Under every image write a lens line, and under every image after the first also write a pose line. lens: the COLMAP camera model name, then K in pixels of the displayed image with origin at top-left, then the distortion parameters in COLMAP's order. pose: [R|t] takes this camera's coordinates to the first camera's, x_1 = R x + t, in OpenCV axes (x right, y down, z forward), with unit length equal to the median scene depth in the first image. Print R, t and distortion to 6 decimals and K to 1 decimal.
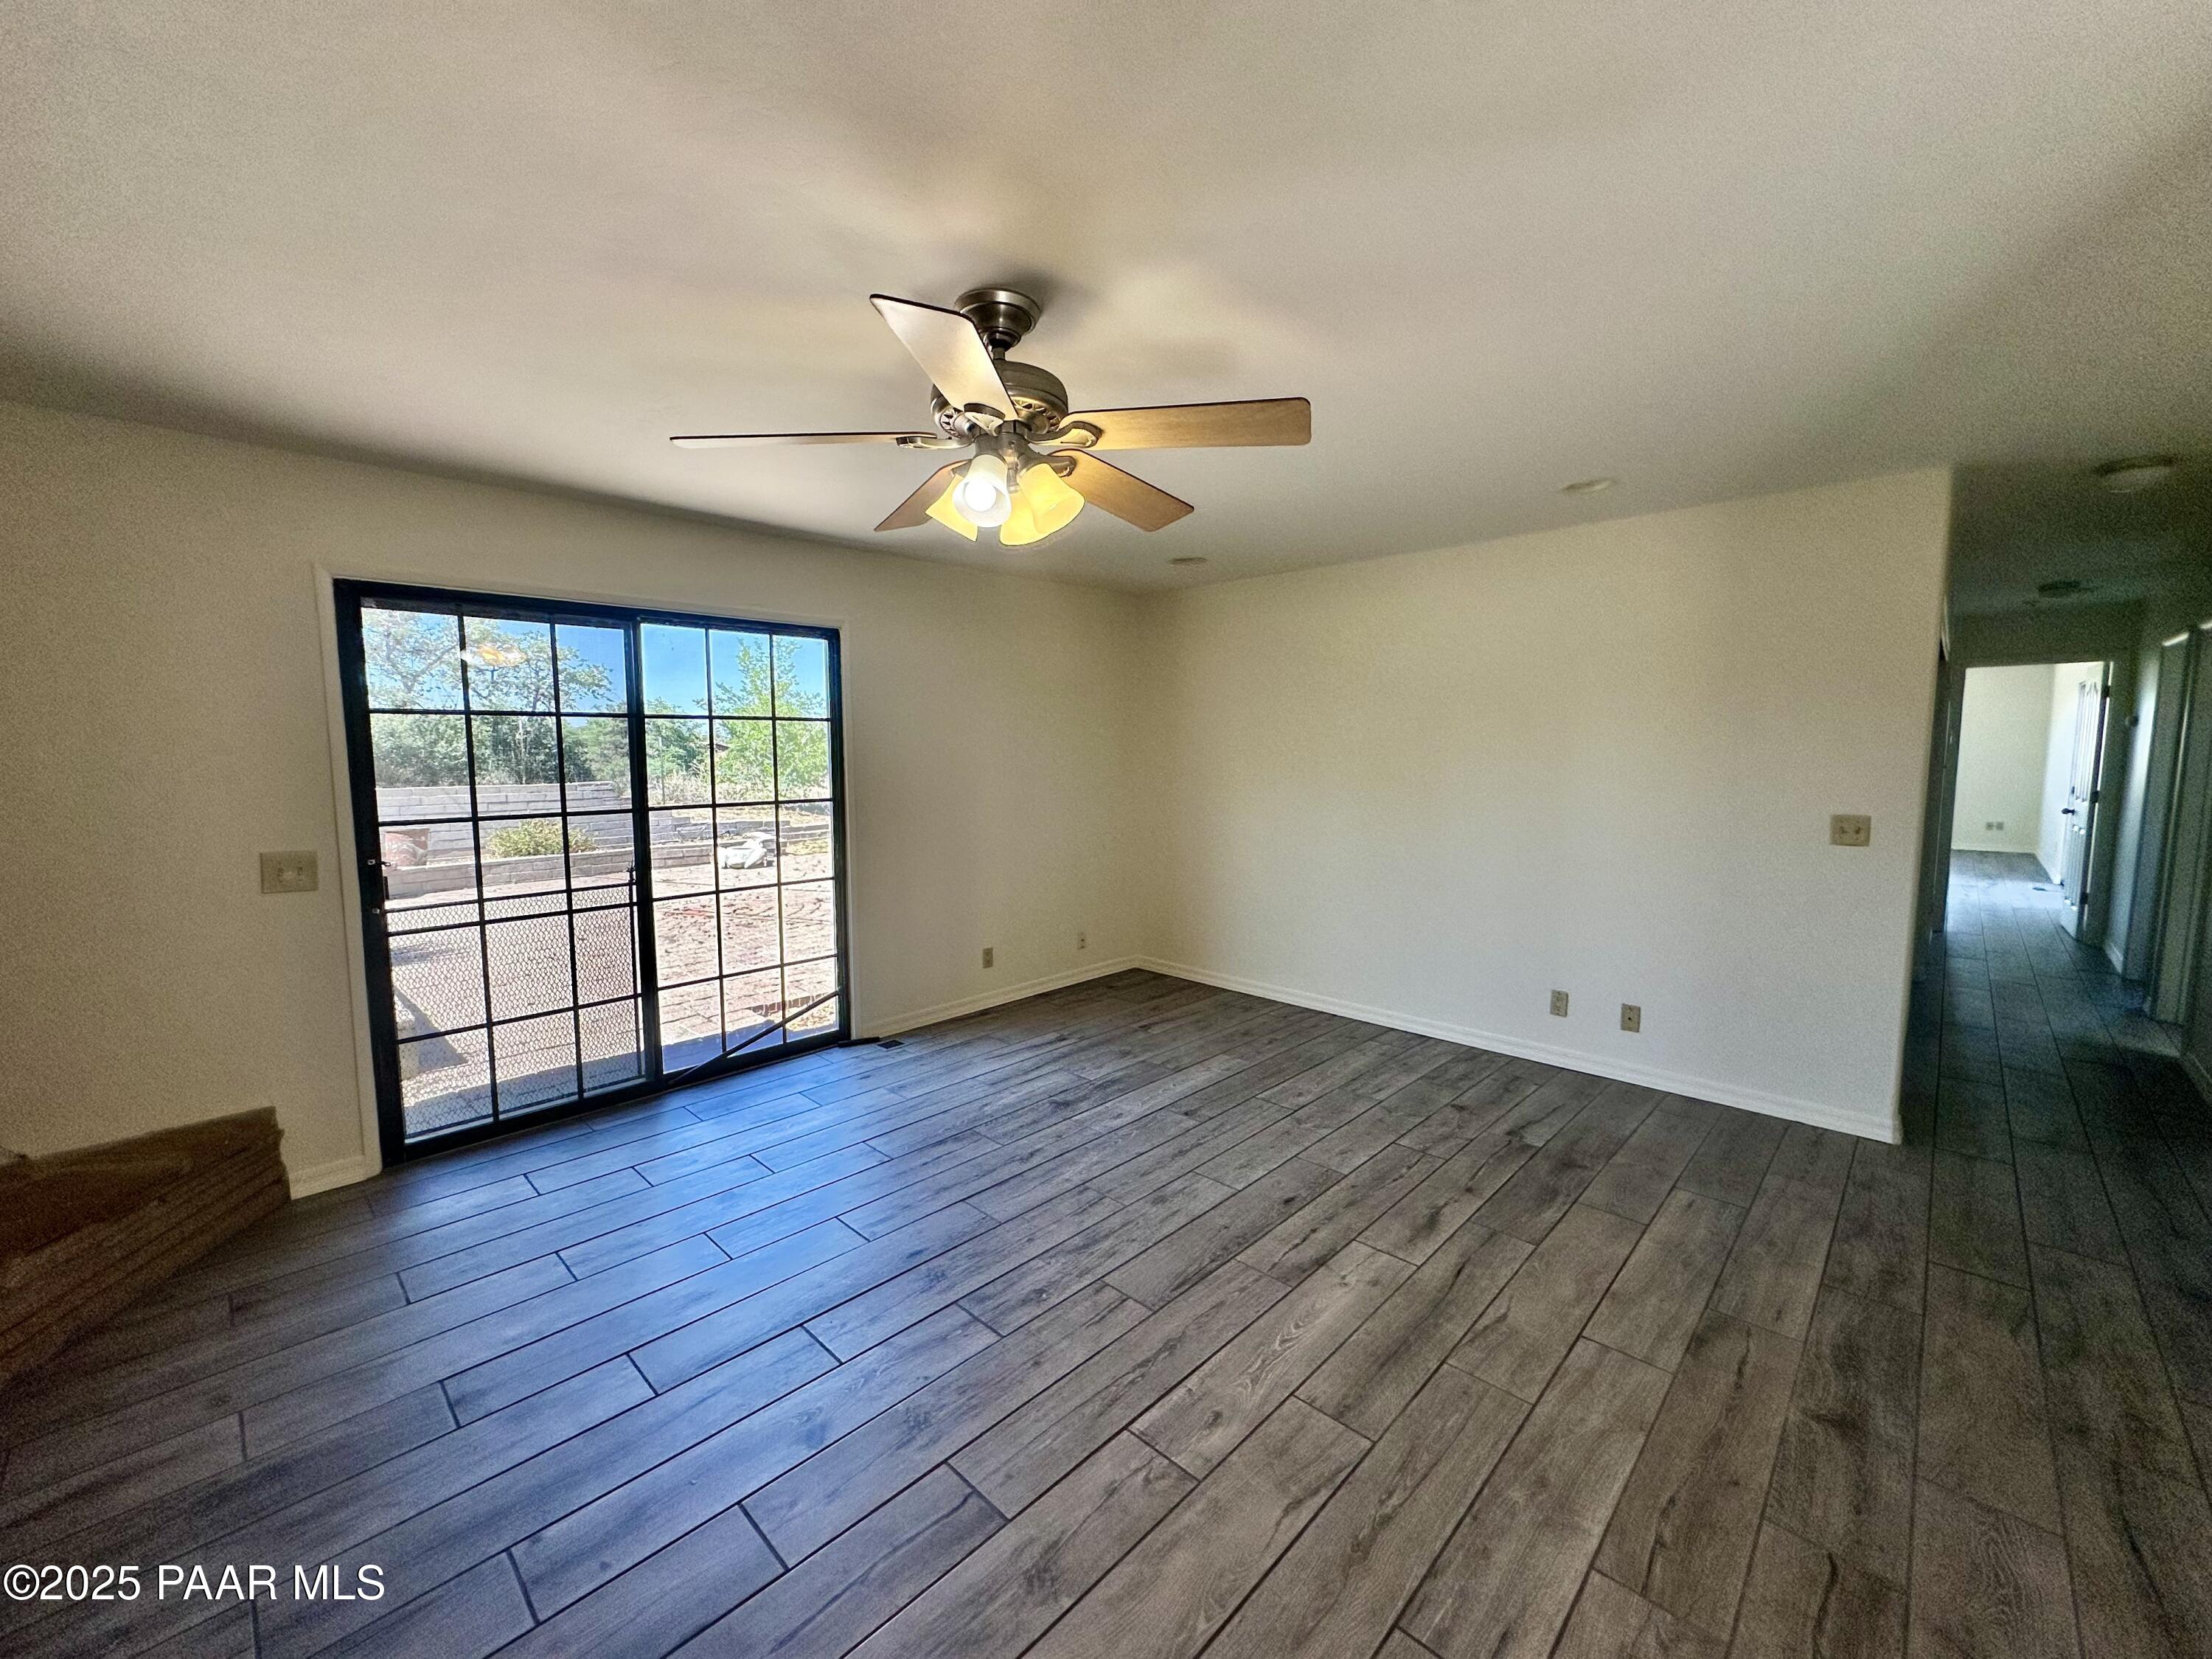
lens RADIAL K [[884.1, 0, 1092.7], [0, 884.1, 830.7], [0, 0, 1]] dist [0.001829, 0.000348]
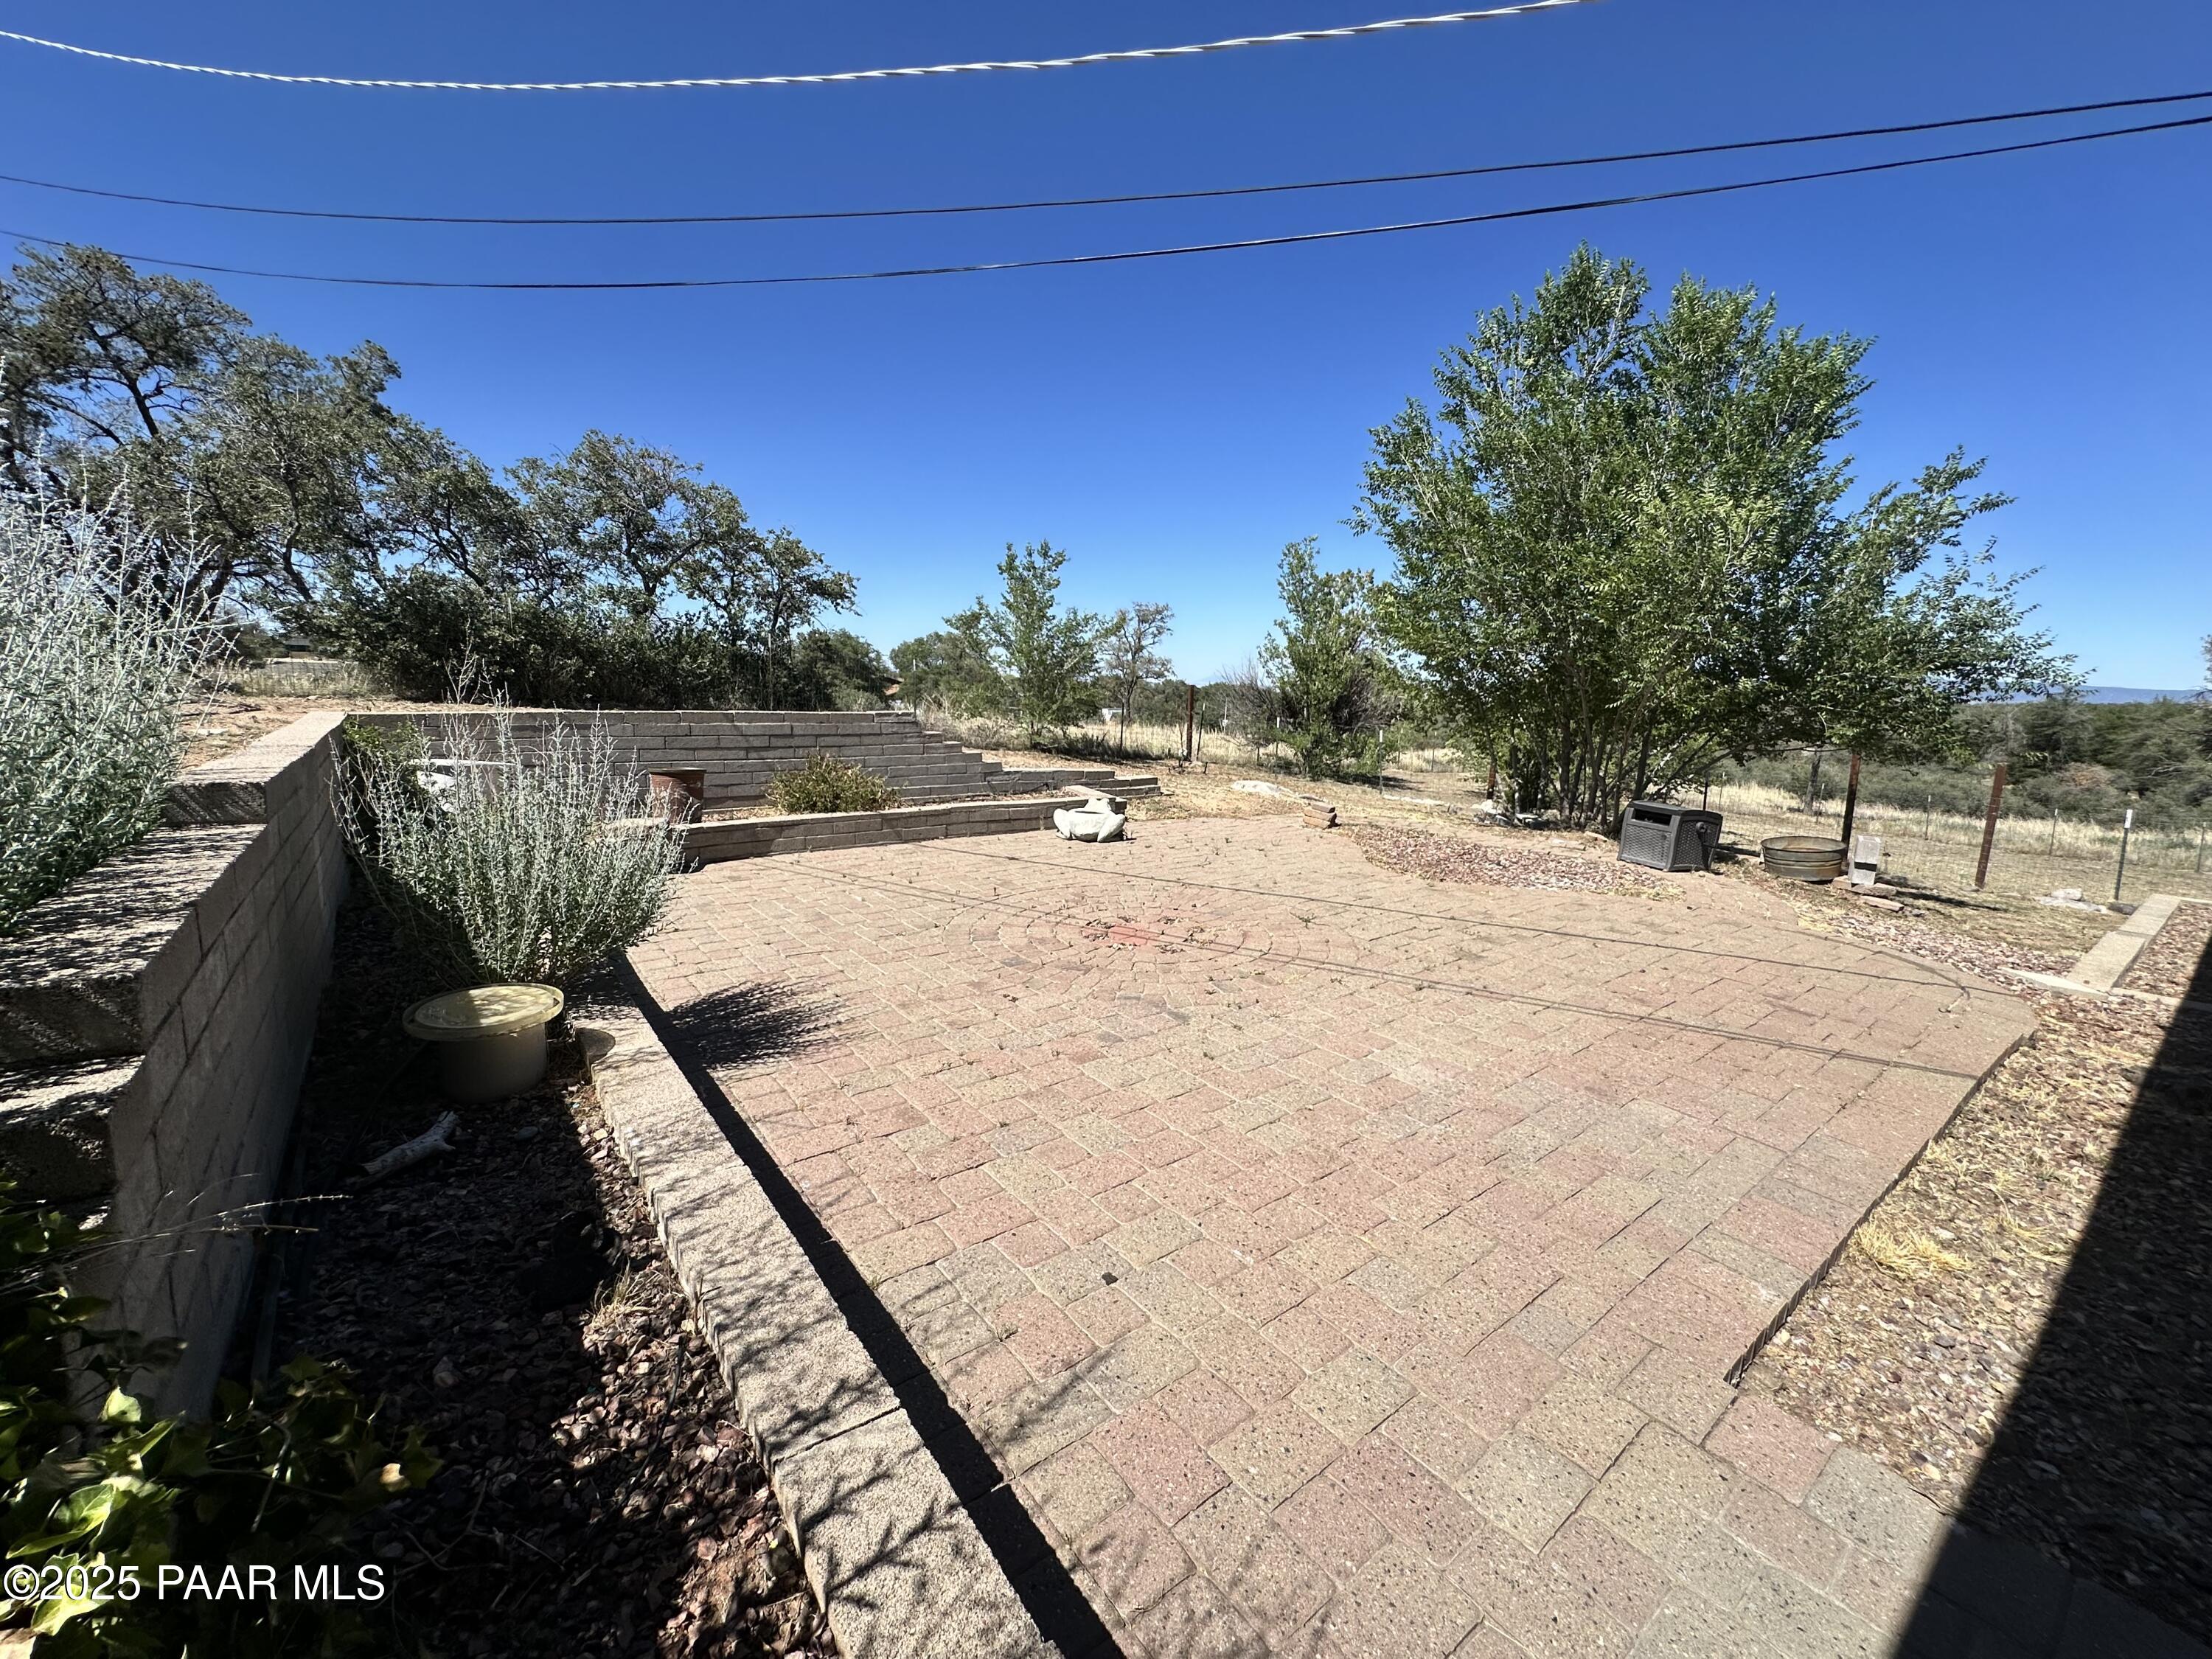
lens RADIAL K [[891.0, 0, 1108.0], [0, 891.0, 830.6], [0, 0, 1]] dist [0.001006, 0.000021]
pose [[0.988366, 0.054612, -0.141951, -0.251773], [-0.045464, 0.996723, 0.066912, -0.013124], [0.145140, -0.059679, 0.987610, 0.256063]]
